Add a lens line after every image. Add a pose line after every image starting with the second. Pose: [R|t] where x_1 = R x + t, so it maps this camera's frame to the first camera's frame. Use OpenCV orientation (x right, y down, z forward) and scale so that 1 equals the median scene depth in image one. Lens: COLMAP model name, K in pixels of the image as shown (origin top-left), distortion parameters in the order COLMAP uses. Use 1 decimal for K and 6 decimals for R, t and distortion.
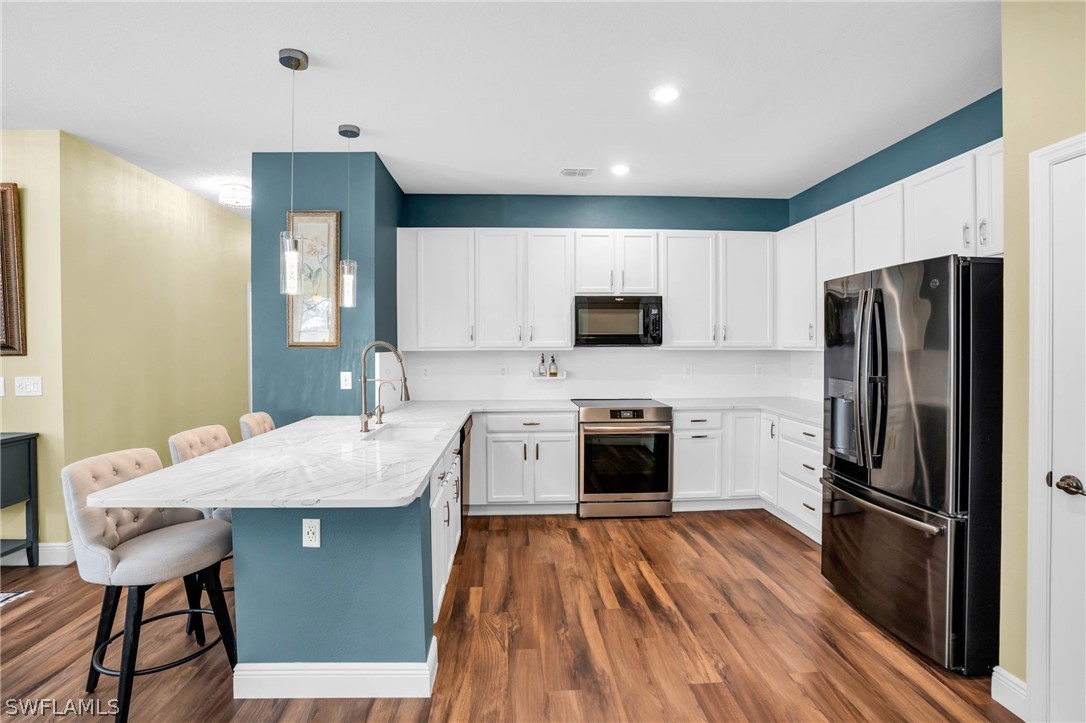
lens RADIAL K [[537.9, 0, 543.0], [0, 537.9, 361.5], [0, 0, 1]] dist [0.000944, 0.000467]
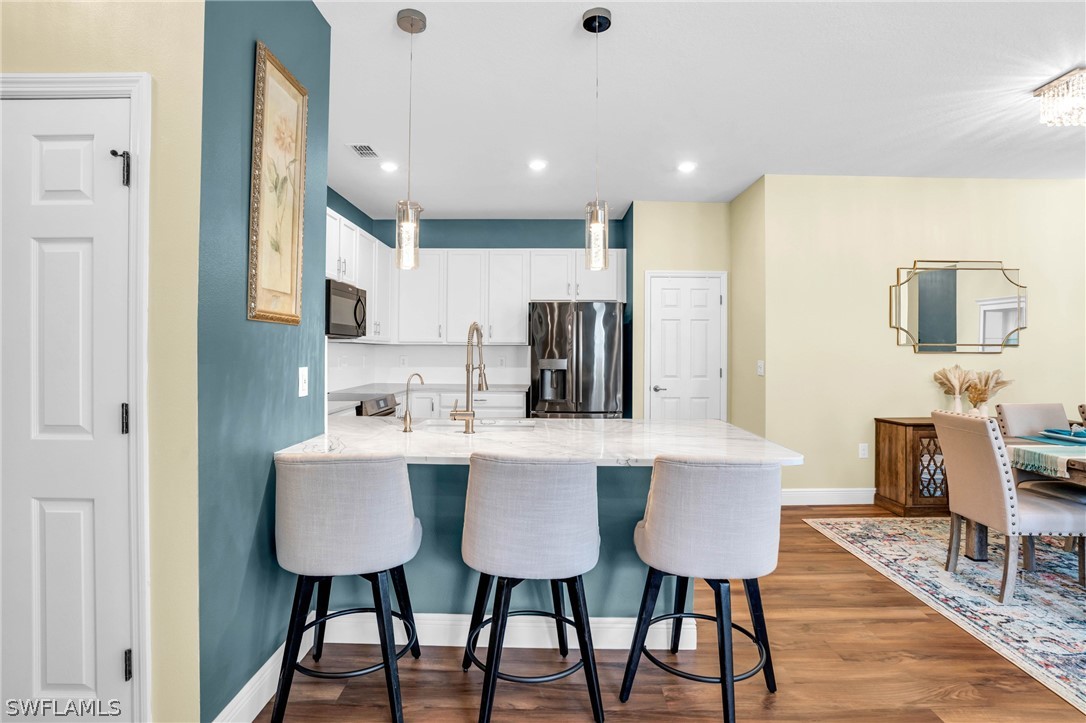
lens RADIAL K [[537.9, 0, 543.0], [0, 537.9, 361.5], [0, 0, 1]] dist [0.000944, 0.000467]
pose [[0.012650, -0.011100, 0.999858, -0.957074], [0.023544, 0.999664, 0.010800, 0.013484], [-0.999643, 0.023404, 0.012907, 0.736281]]
